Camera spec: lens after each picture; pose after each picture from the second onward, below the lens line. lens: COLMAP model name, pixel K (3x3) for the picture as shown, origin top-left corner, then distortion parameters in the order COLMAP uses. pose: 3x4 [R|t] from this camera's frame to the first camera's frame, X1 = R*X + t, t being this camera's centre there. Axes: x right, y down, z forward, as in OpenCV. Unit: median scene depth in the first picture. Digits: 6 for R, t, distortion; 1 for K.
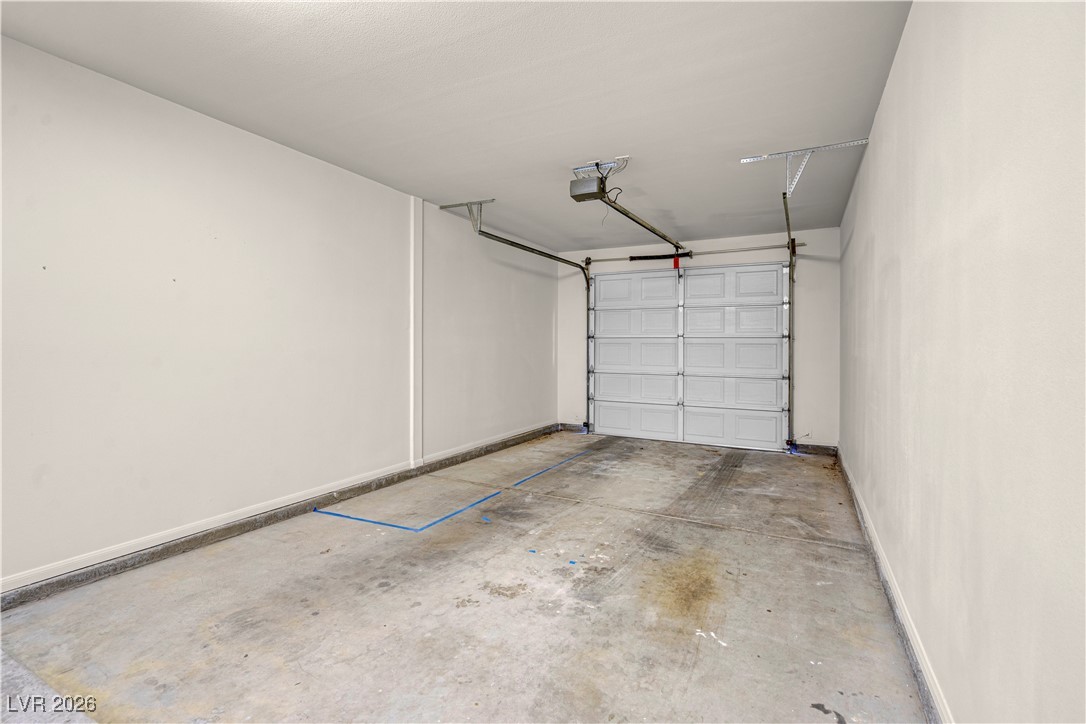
lens RADIAL K [[494.3, 0, 535.8], [0, 494.3, 364.4], [0, 0, 1]] dist [-0.001663, 0.000459]
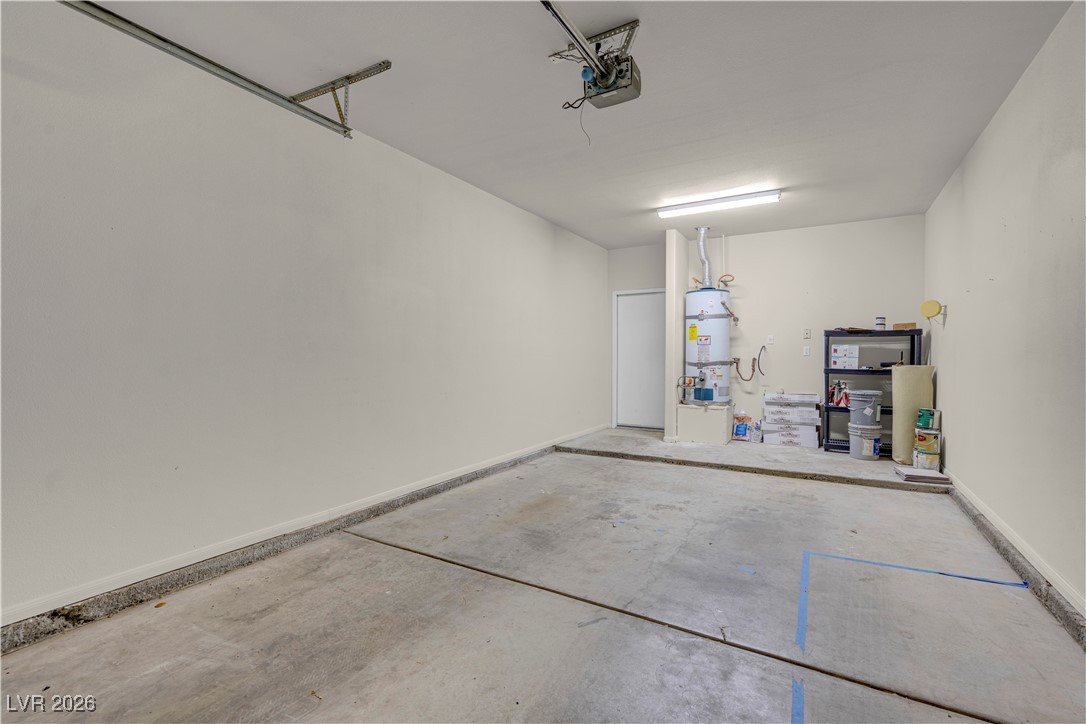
lens RADIAL K [[494.3, 0, 535.8], [0, 494.3, 364.4], [0, 0, 1]] dist [-0.001663, 0.000459]
pose [[-0.999024, -0.009078, 0.043236, 0.236414], [-0.006802, 0.998598, 0.052503, -0.037720], [-0.043652, 0.052157, -0.997684, 2.206603]]
